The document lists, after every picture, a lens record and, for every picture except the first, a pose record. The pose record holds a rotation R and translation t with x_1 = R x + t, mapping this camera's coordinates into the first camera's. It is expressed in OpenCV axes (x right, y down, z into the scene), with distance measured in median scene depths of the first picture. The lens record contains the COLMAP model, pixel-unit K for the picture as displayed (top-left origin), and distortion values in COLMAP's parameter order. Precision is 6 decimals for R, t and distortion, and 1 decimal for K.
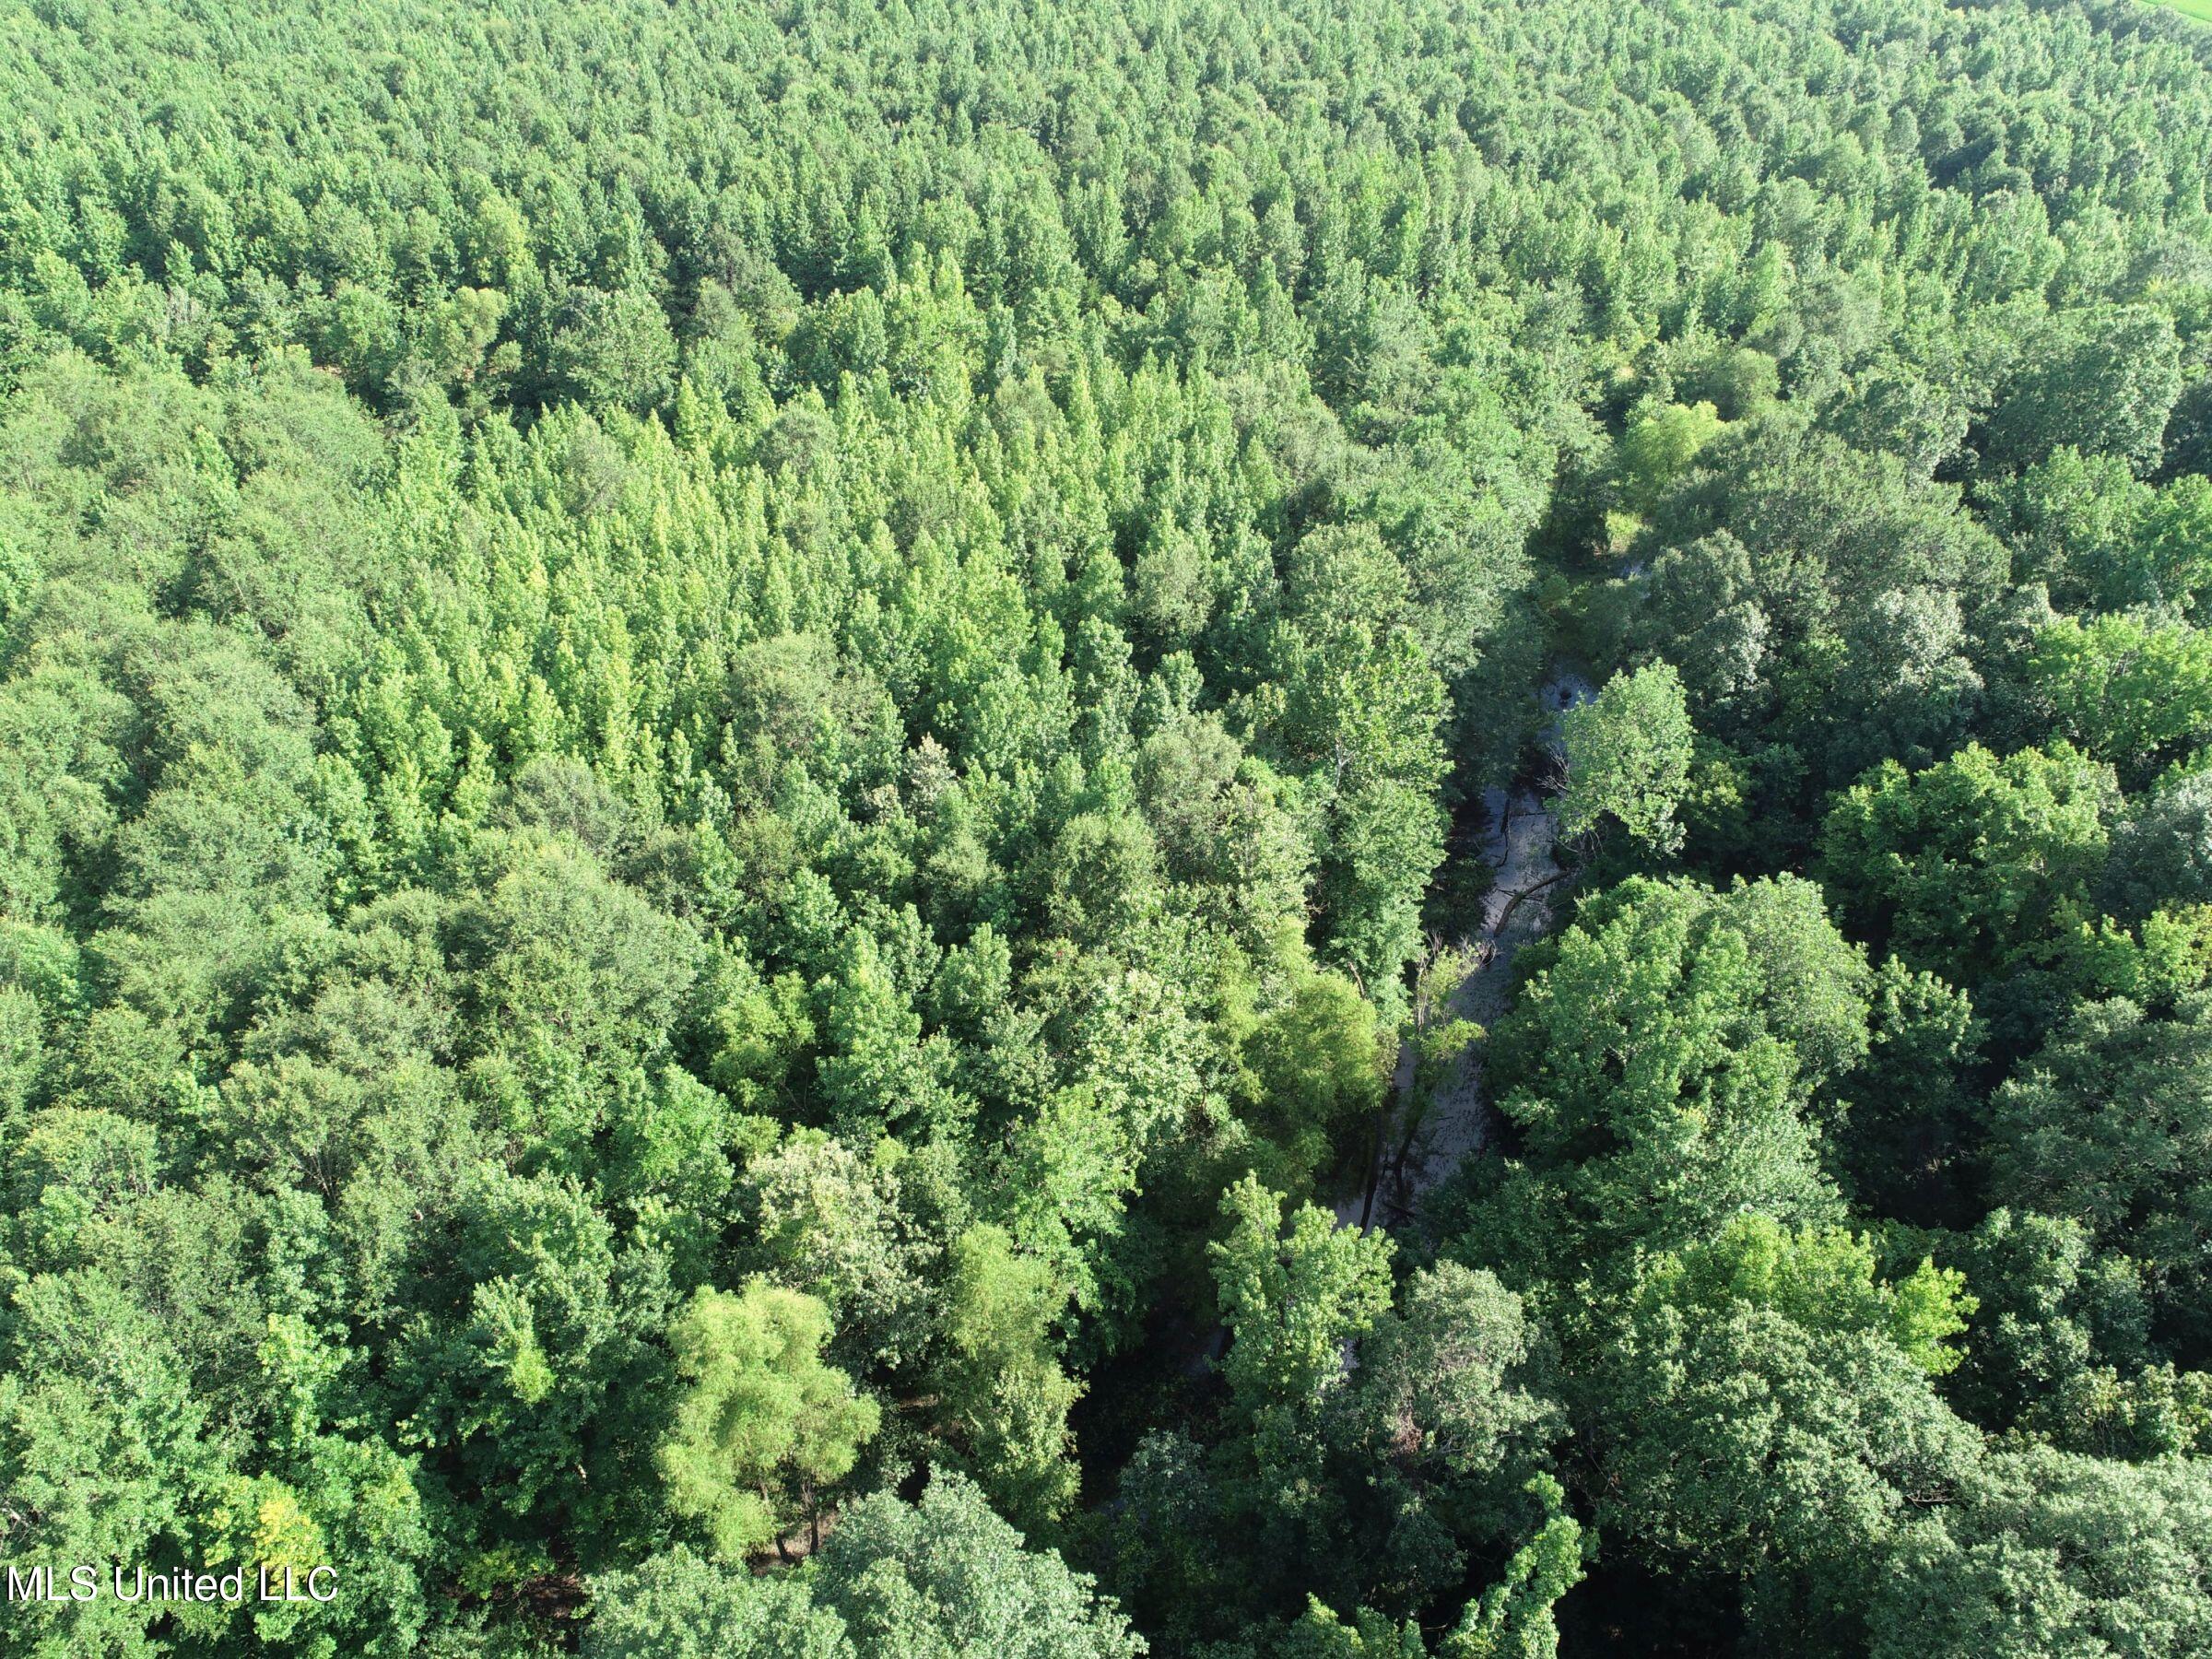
lens RADIAL K [[1637.8, 0, 1121.3], [0, 1637.8, 815.9], [0, 0, 1]] dist [0.000379, -0.002183]
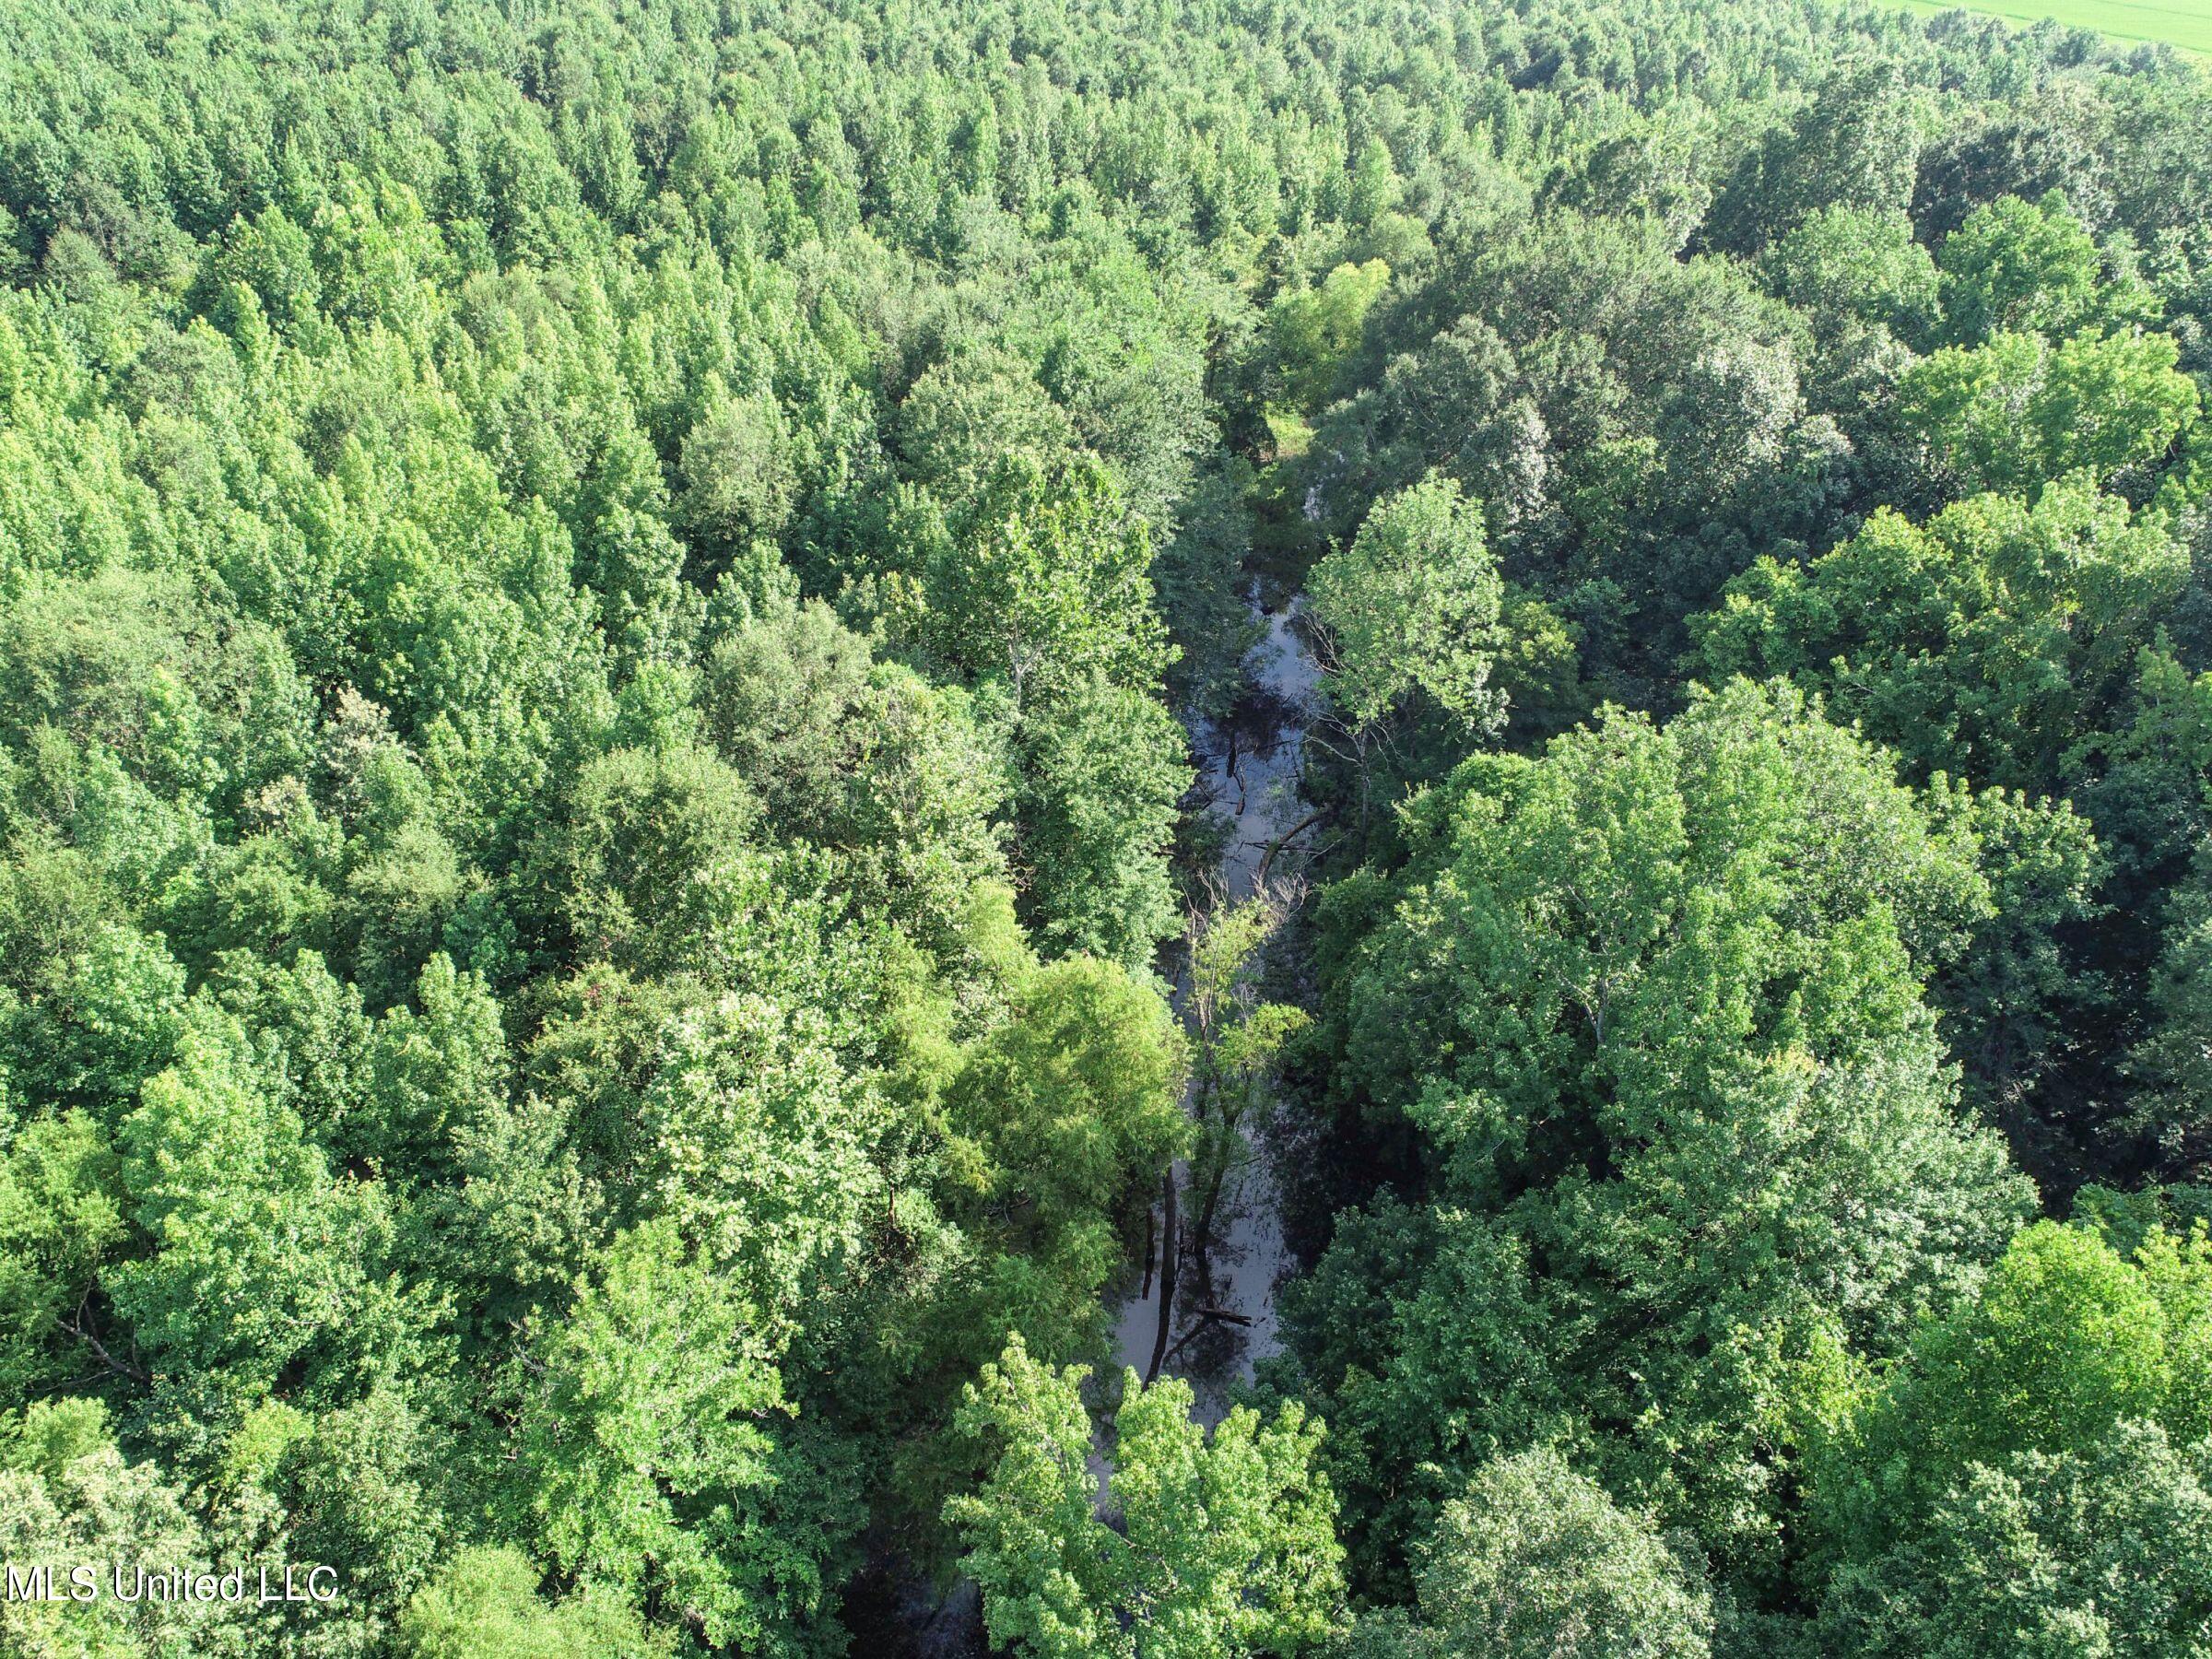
lens RADIAL K [[1637.8, 0, 1121.3], [0, 1637.8, 815.9], [0, 0, 1]] dist [0.000379, -0.002183]
pose [[0.965069, -0.137774, 0.222844, 0.016850], [0.148813, 0.988300, -0.033443, 0.062106], [-0.215629, 0.065437, 0.974280, 0.367630]]
